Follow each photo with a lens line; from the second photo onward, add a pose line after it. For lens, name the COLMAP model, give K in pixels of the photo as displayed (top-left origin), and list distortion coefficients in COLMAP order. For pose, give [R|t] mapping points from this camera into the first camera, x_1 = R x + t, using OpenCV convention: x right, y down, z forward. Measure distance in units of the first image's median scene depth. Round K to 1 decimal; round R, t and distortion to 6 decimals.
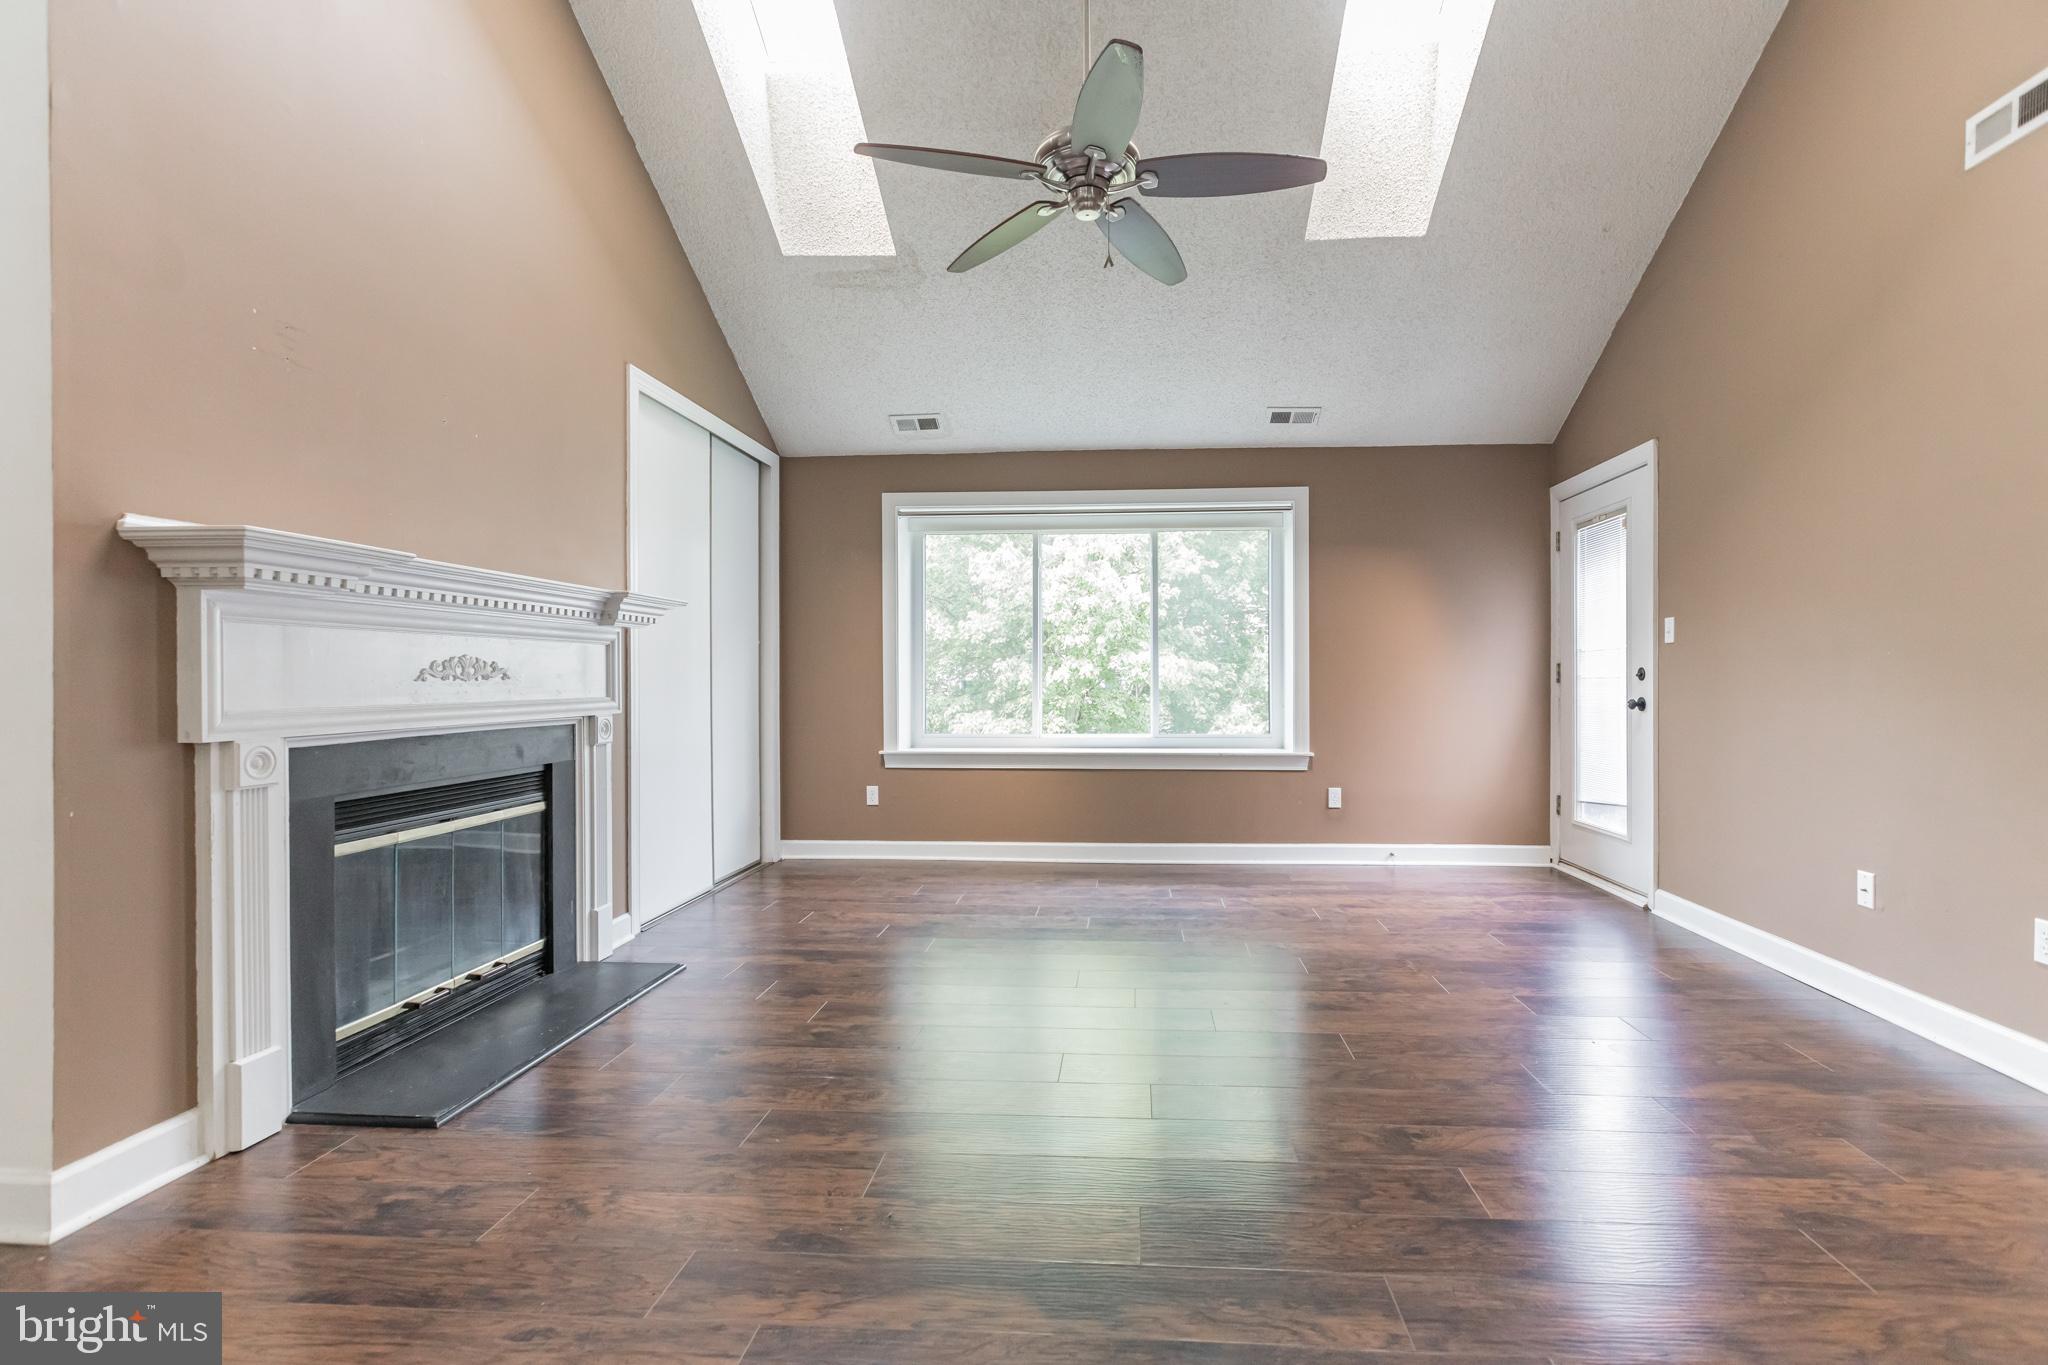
lens RADIAL K [[922.3, 0, 1085.8], [0, 922.3, 681.1], [0, 0, 1]] dist [0.004601, 0.000566]
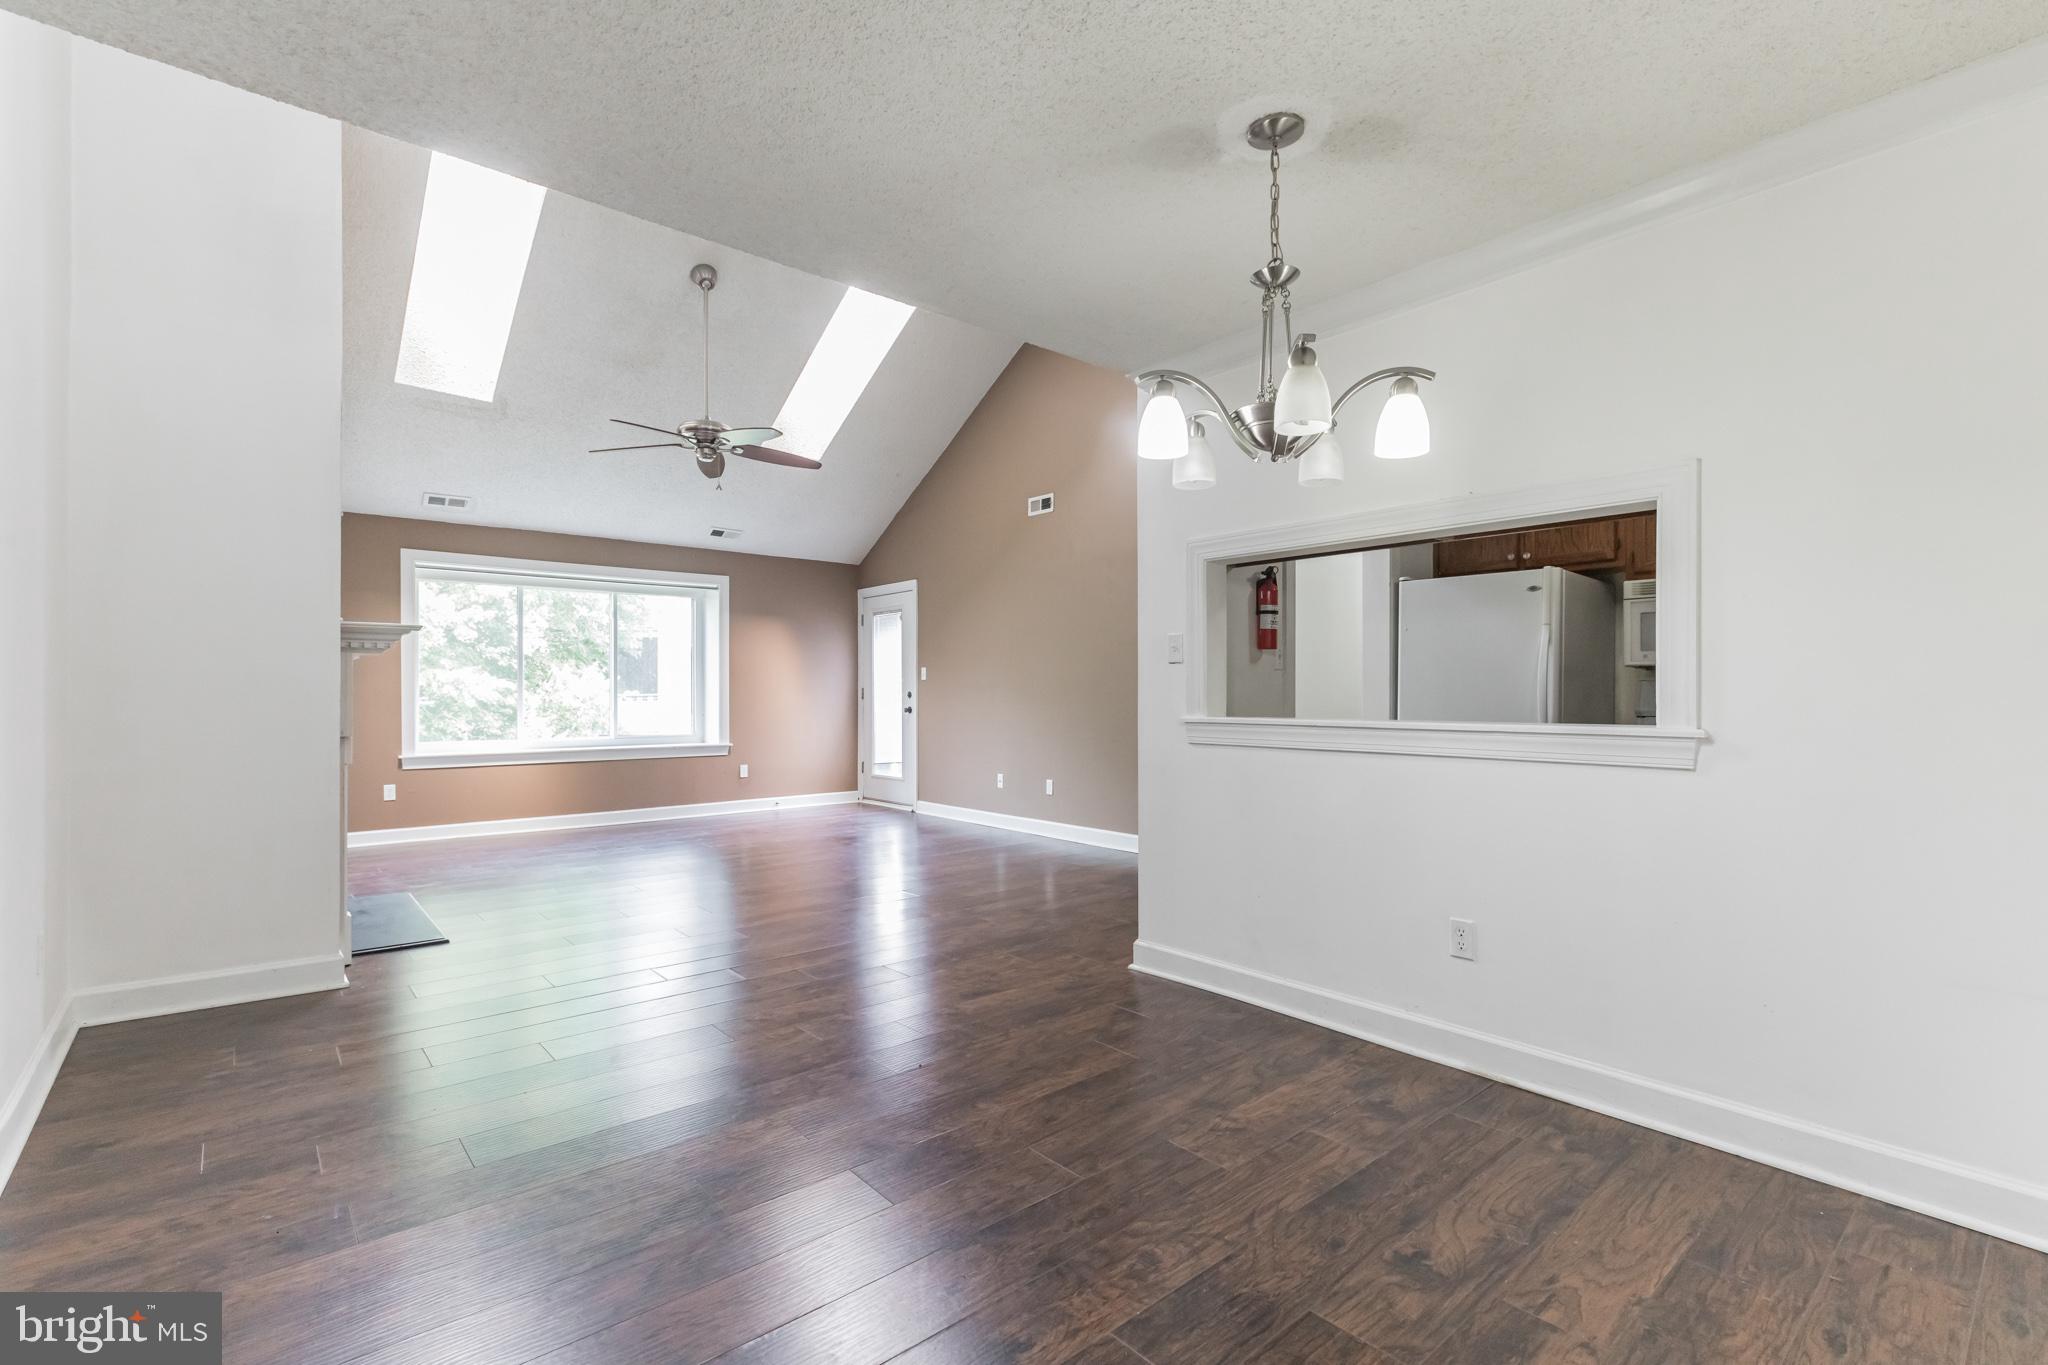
lens RADIAL K [[922.3, 0, 1022.6], [0, 922.3, 689.1], [0, 0, 1]] dist [0.004601, 0.000566]
pose [[0.719971, 0.003939, 0.693993, -0.506870], [0.000362, 0.999982, -0.006052, -0.006414], [-0.694005, 0.004609, 0.719956, -0.504551]]
